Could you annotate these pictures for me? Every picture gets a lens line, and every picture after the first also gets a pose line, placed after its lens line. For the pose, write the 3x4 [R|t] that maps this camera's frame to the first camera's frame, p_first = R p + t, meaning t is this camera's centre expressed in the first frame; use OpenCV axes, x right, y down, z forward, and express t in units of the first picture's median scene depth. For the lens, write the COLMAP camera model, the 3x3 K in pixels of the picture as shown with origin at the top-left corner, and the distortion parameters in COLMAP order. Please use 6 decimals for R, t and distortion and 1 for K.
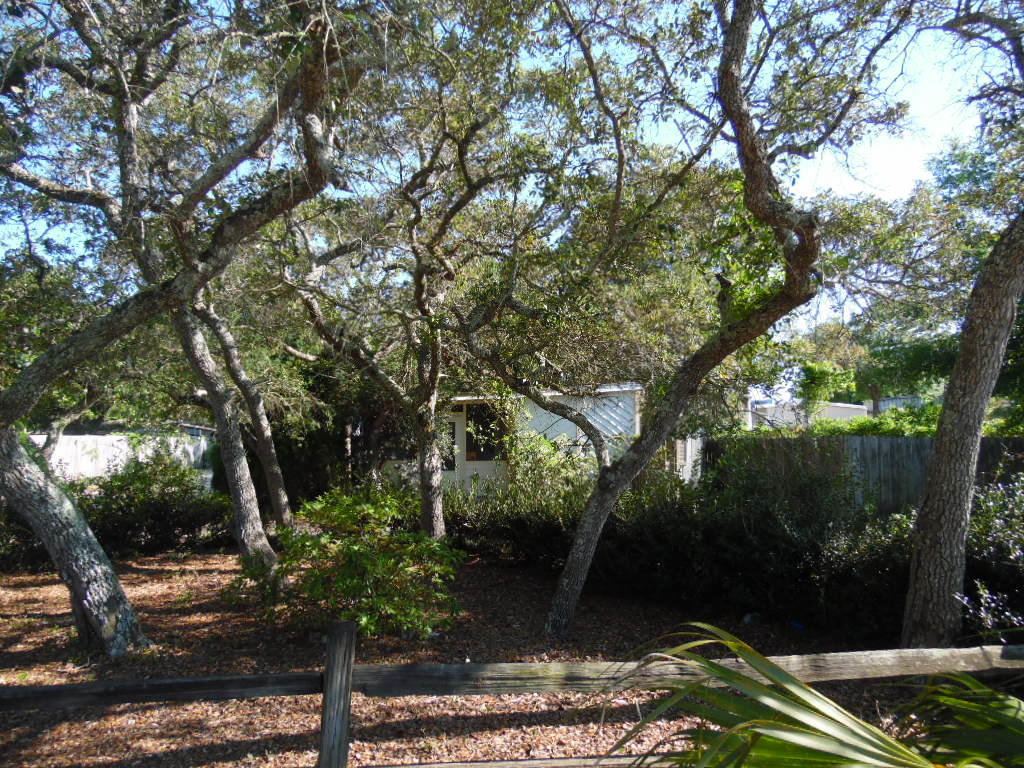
lens RADIAL K [[770.7, 0, 512.0], [0, 770.7, 384.0], [0, 0, 1]] dist [-0.003648, 0.067525]
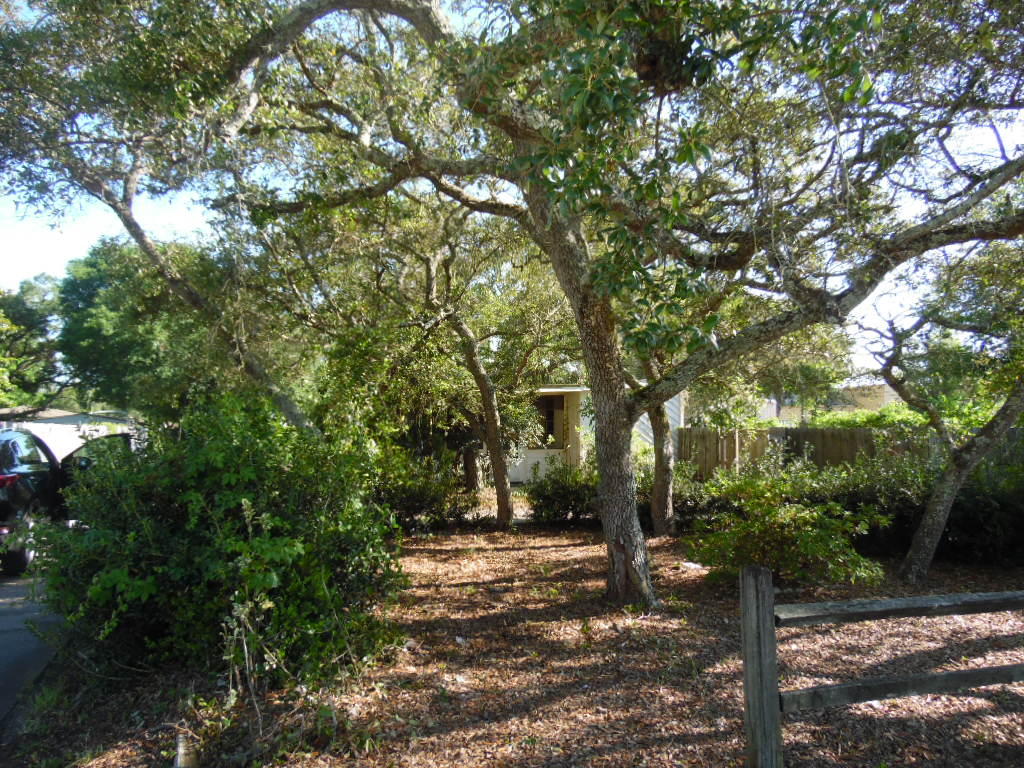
lens RADIAL K [[768.7, 0, 515.3], [0, 768.7, 380.3], [0, 0, 1]] dist [-0.003759, 0.028127]
pose [[0.980541, 0.015324, 0.195716, -0.944865], [-0.015517, 0.999879, -0.000544, 0.007427], [-0.195701, -0.002504, 0.980660, -0.107236]]
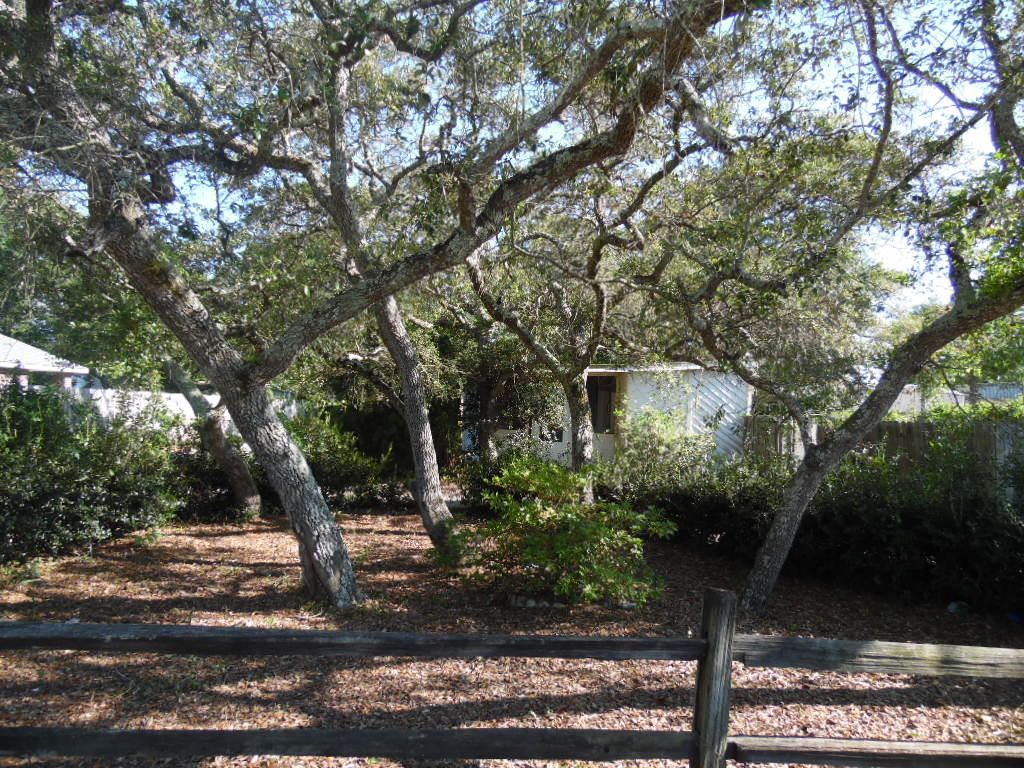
lens RADIAL K [[768.7, 0, 515.3], [0, 768.7, 380.3], [0, 0, 1]] dist [-0.003759, 0.028127]
pose [[0.996775, 0.031657, -0.073744, -0.211239], [-0.029451, 0.999091, 0.030814, 0.007489], [0.074653, -0.028543, 0.996801, 0.001248]]
